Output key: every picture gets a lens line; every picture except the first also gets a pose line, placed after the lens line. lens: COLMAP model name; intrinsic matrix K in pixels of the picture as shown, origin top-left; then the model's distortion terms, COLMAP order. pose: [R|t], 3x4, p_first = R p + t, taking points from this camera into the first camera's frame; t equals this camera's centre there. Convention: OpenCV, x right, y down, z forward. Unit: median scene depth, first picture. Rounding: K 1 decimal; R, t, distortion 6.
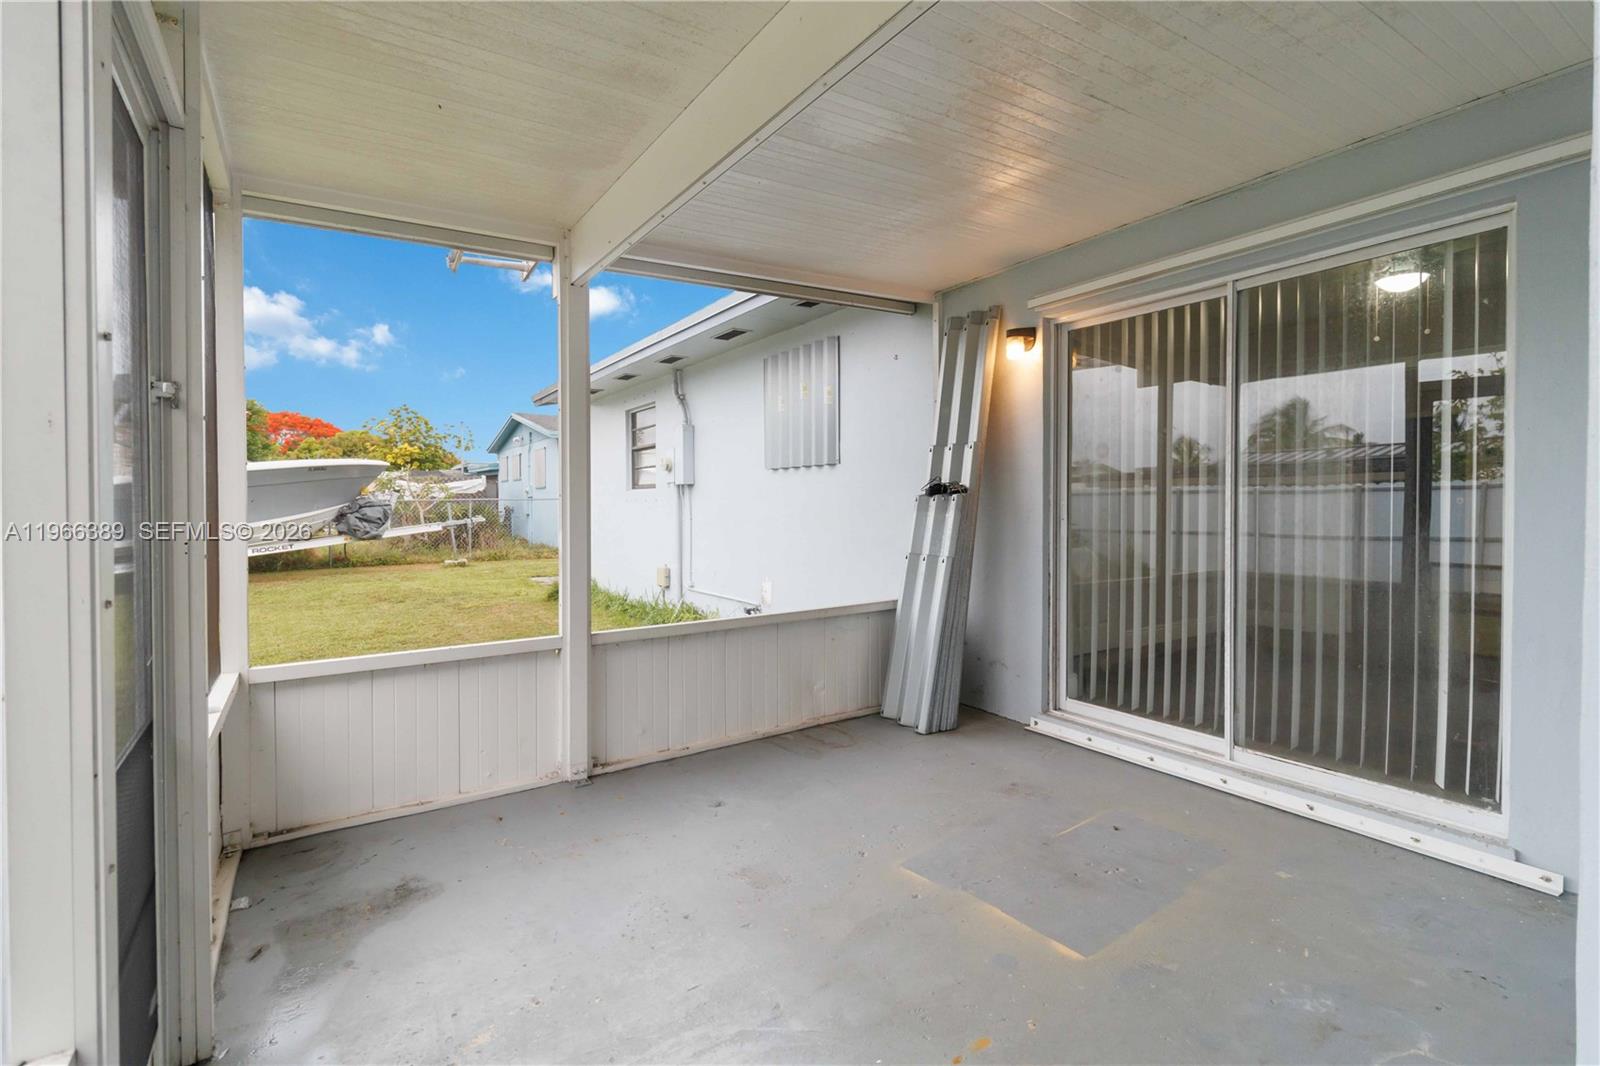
lens RADIAL K [[757.3, 0, 800.2], [0, 757.3, 520.8], [0, 0, 1]] dist [0.006663, -0.000291]
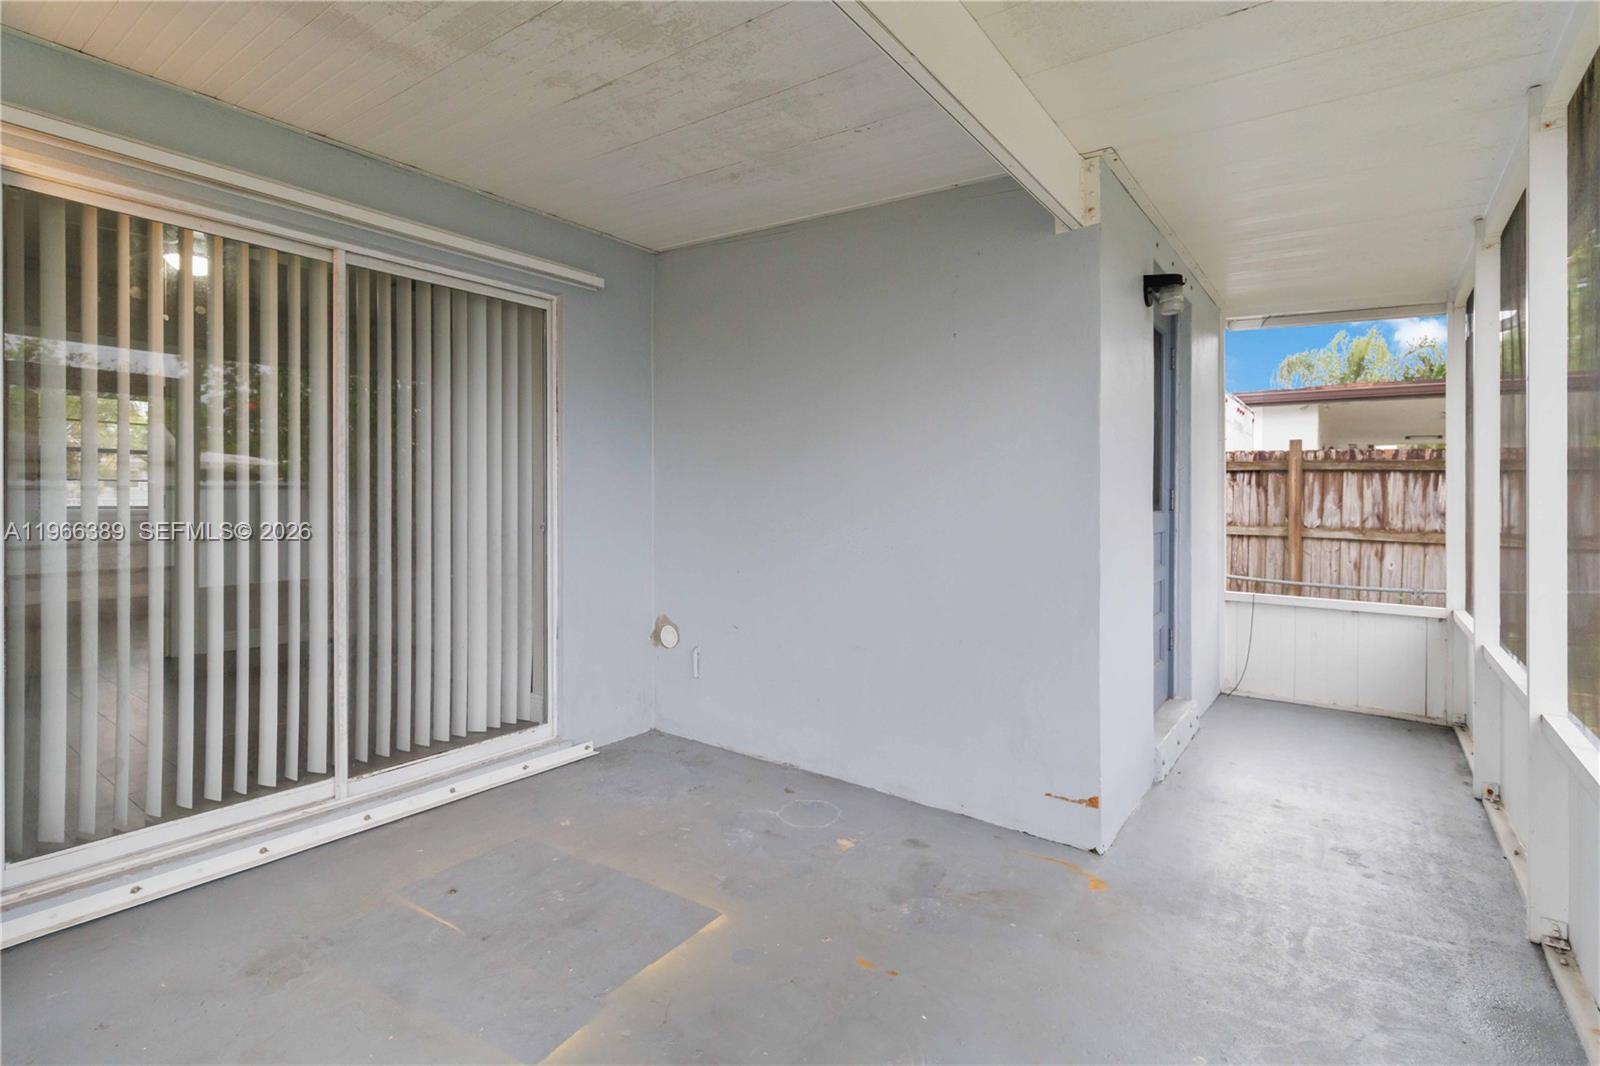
lens RADIAL K [[757.3, 0, 836.8], [0, 757.3, 500.3], [0, 0, 1]] dist [0.006663, -0.000291]
pose [[-0.382917, 0.003208, 0.923777, -0.476987], [0.021361, 0.999757, 0.005382, -0.019560], [-0.923536, 0.021794, -0.382892, 0.843236]]
